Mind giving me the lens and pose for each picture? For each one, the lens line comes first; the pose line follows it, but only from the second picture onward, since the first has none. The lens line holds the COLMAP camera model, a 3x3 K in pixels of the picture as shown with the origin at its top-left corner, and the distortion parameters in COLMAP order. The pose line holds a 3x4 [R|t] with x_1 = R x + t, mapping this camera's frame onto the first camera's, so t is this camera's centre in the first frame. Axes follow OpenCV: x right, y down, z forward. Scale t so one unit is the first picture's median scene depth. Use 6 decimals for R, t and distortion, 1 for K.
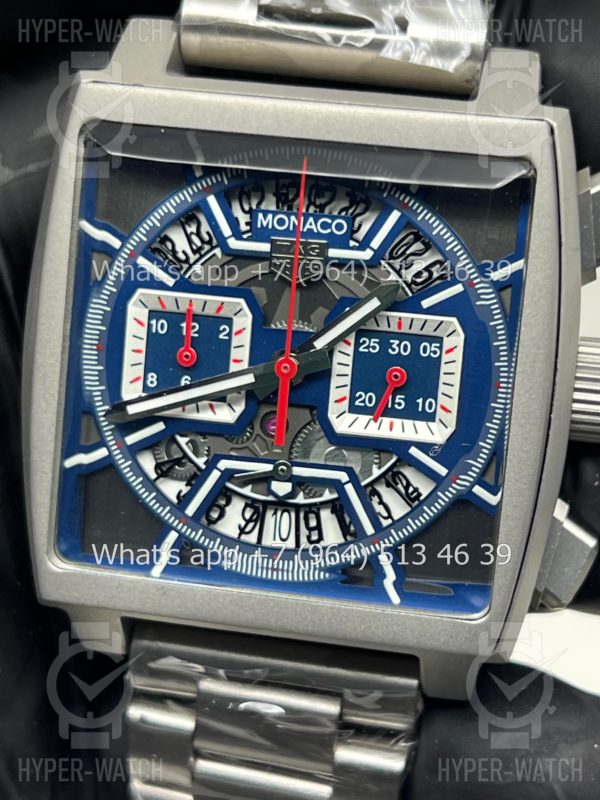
lens RADIAL K [[1874.4, 0, 302.2], [0, 1874.4, 401.6], [0, 0, 1]] dist [0.132605, 0.000000]
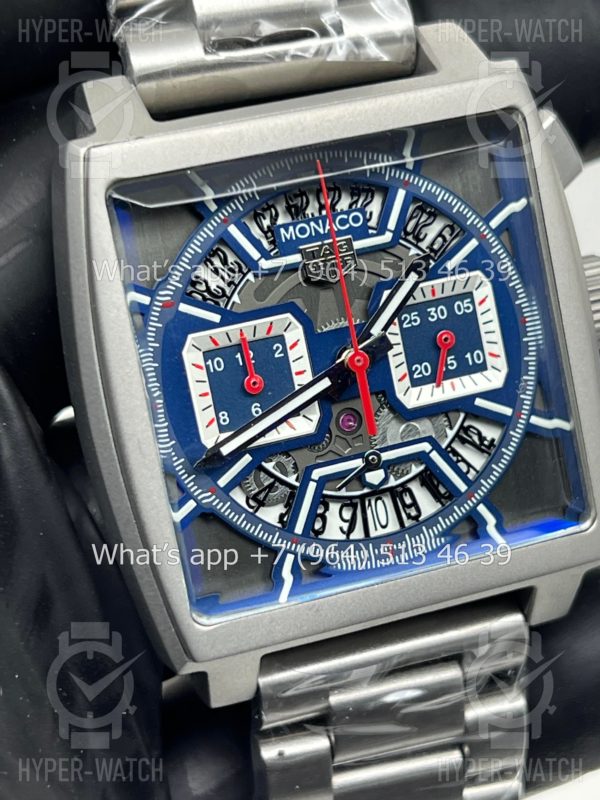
lens RADIAL K [[1874.4, 0, 296.0], [0, 1874.4, 396.1], [0, 0, 1]] dist [0.132605, 0.000000]
pose [[0.867584, -0.298911, 0.397429, -0.448797], [0.322274, 0.946609, 0.008433, -0.019007], [-0.378731, 0.120765, 0.917594, 0.062144]]
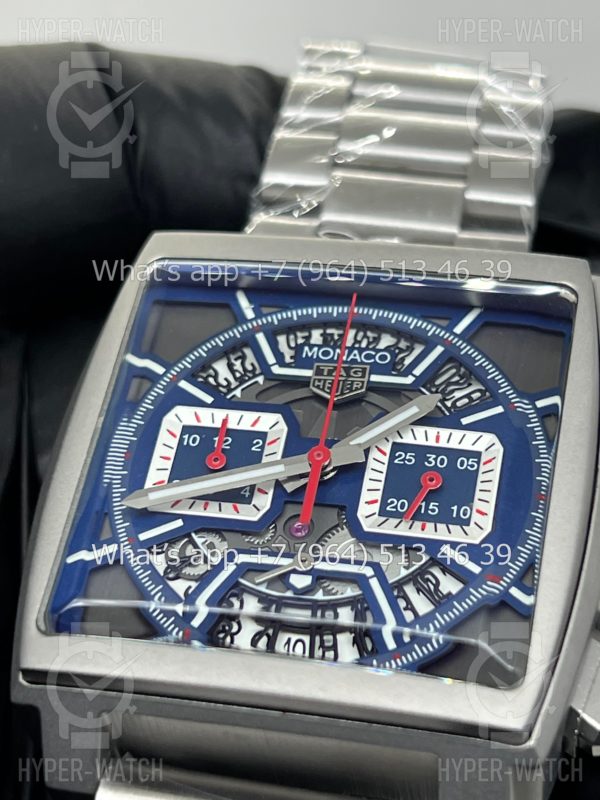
lens RADIAL K [[1874.4, 0, 298.2], [0, 1874.4, 396.6], [0, 0, 1]] dist [0.132605, 0.000000]
pose [[0.994000, 0.107755, -0.018764, -0.004566], [-0.093606, 0.749320, -0.655559, 0.587639], [-0.056579, 0.653382, 0.754911, 0.242748]]
